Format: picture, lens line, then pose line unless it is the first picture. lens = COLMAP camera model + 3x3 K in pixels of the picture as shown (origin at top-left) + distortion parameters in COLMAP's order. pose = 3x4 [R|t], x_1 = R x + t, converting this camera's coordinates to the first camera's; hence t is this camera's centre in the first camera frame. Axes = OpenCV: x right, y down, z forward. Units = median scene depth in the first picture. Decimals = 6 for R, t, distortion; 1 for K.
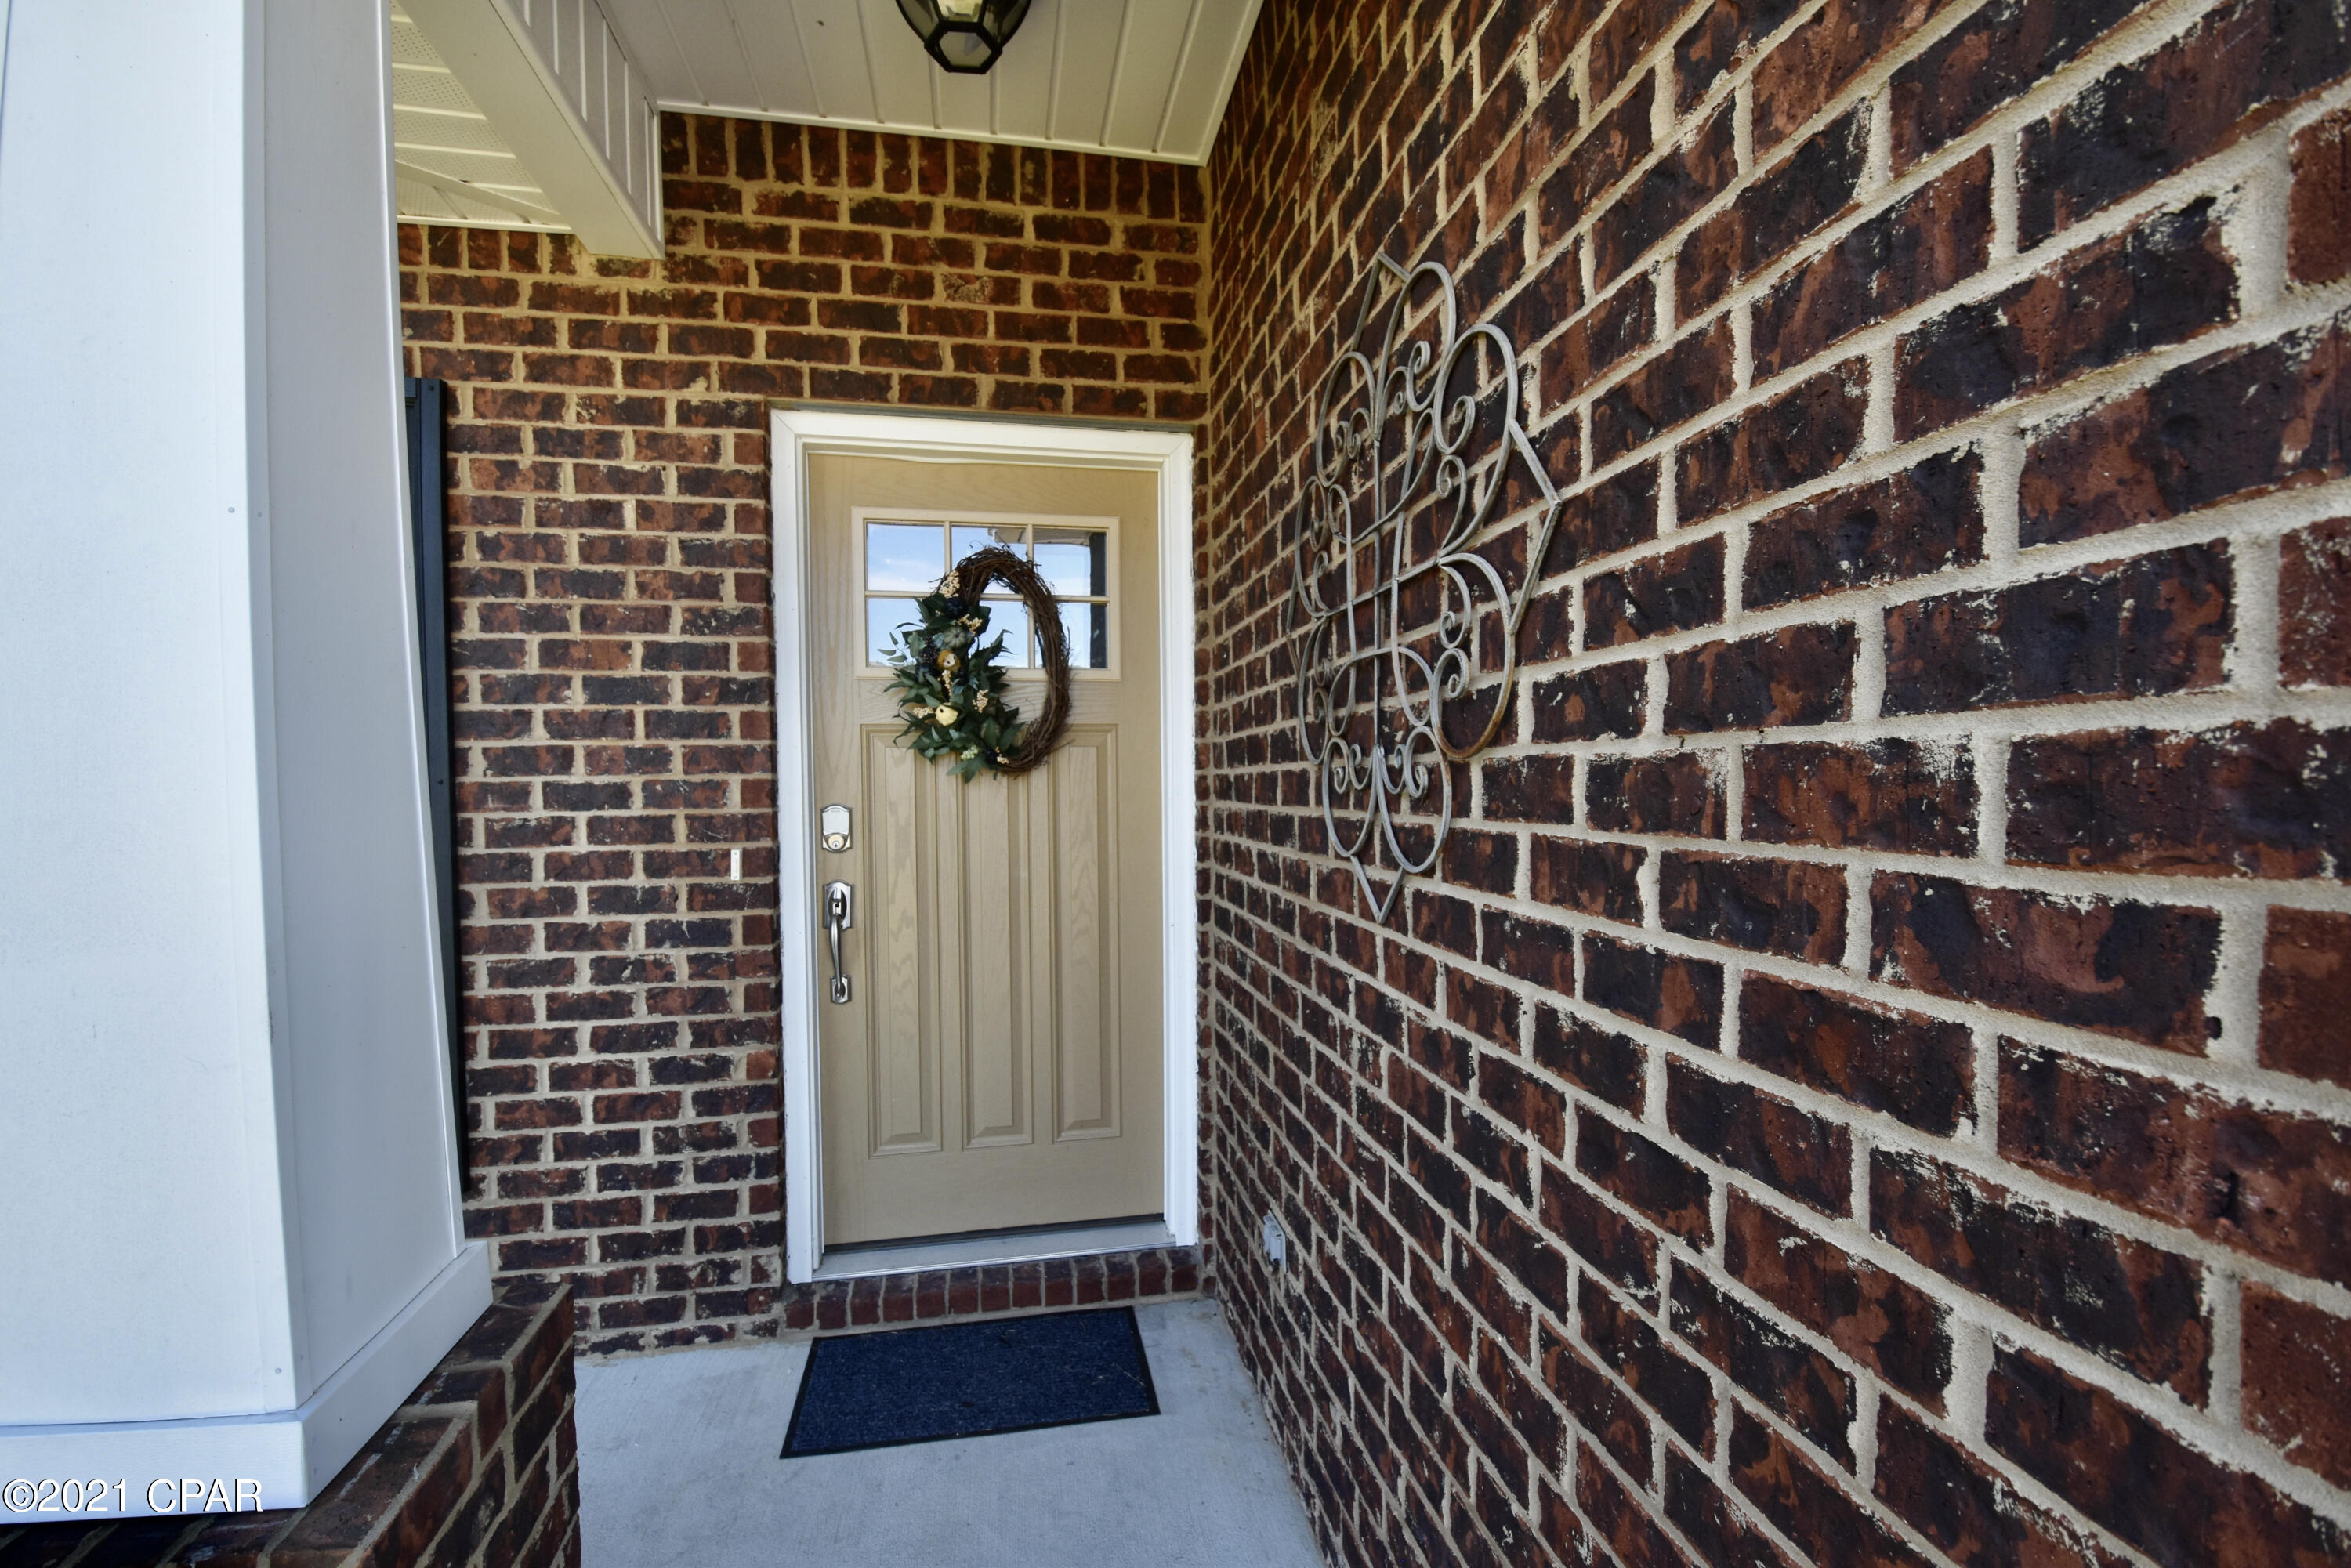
lens RADIAL K [[1041.3, 0, 1191.0], [0, 1041.3, 801.7], [0, 0, 1]] dist [-0.000193, -0.014058]
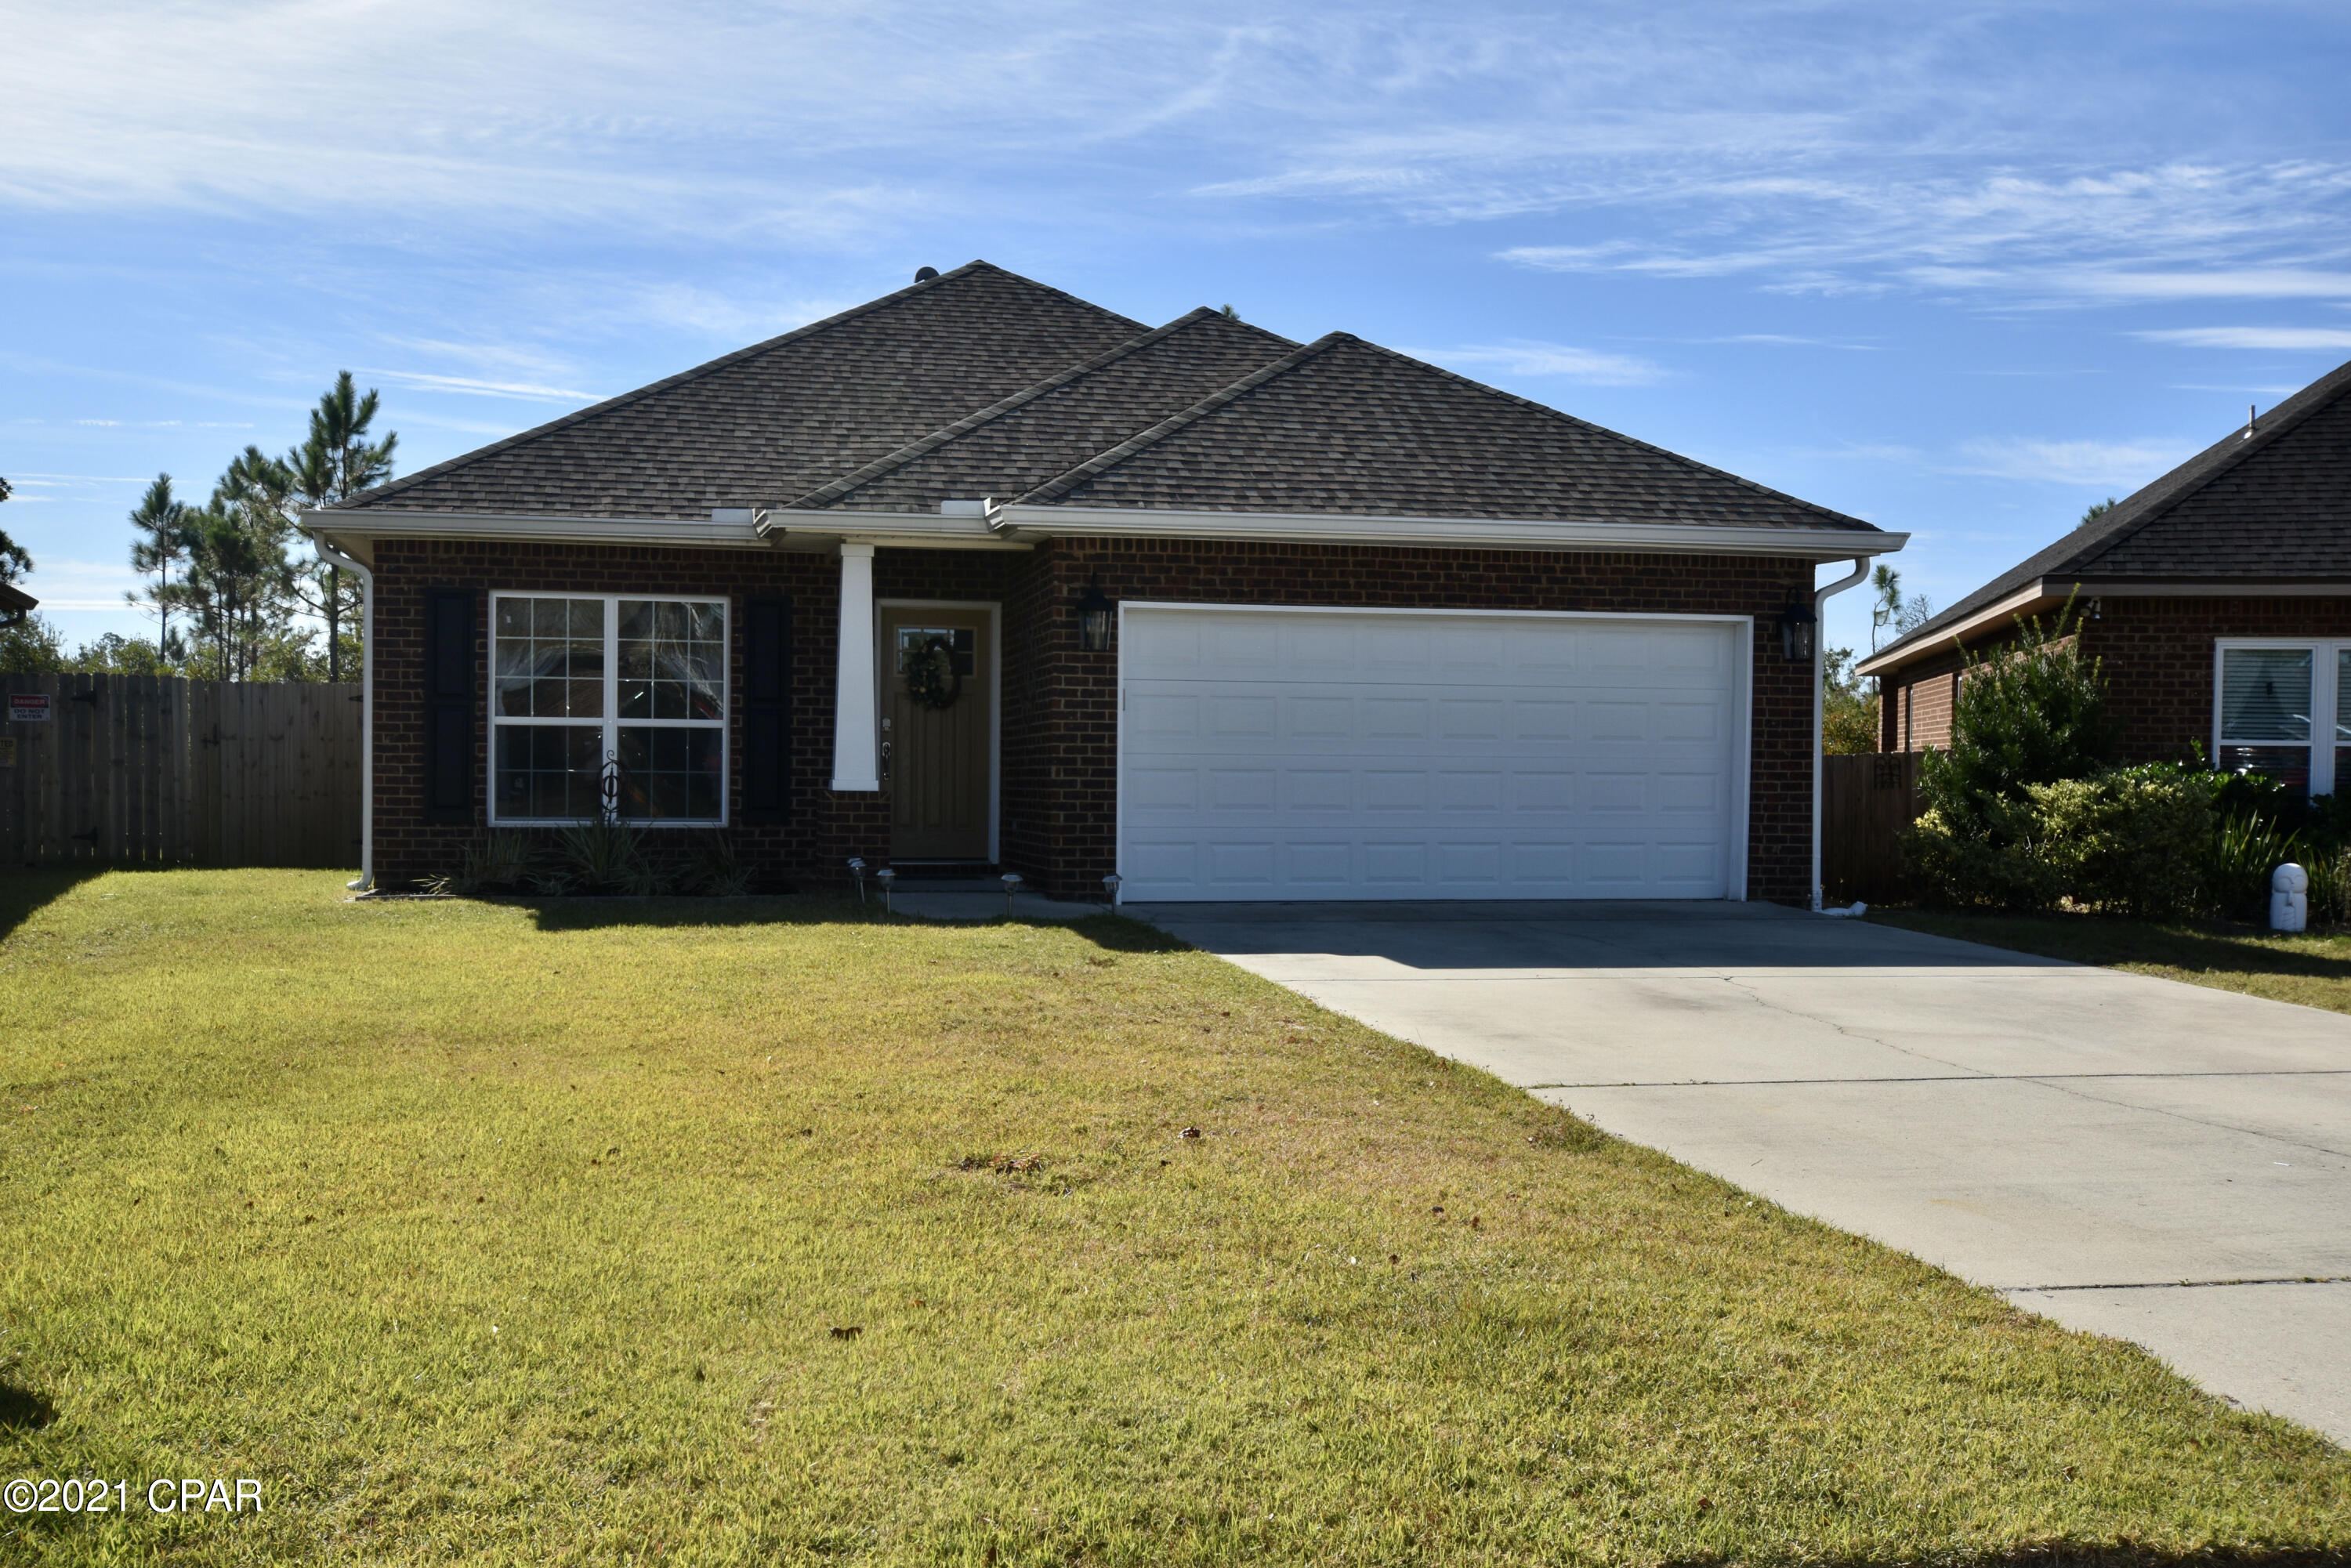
lens RADIAL K [[2310.6, 0, 1177.2], [0, 2310.6, 775.4], [0, 0, 1]] dist [0.063632, 0.000000]
pose [[0.999305, 0.016524, 0.033421, 0.344671], [-0.015663, 0.999543, -0.025860, 0.386736], [-0.033833, 0.025319, 0.999107, -6.741778]]
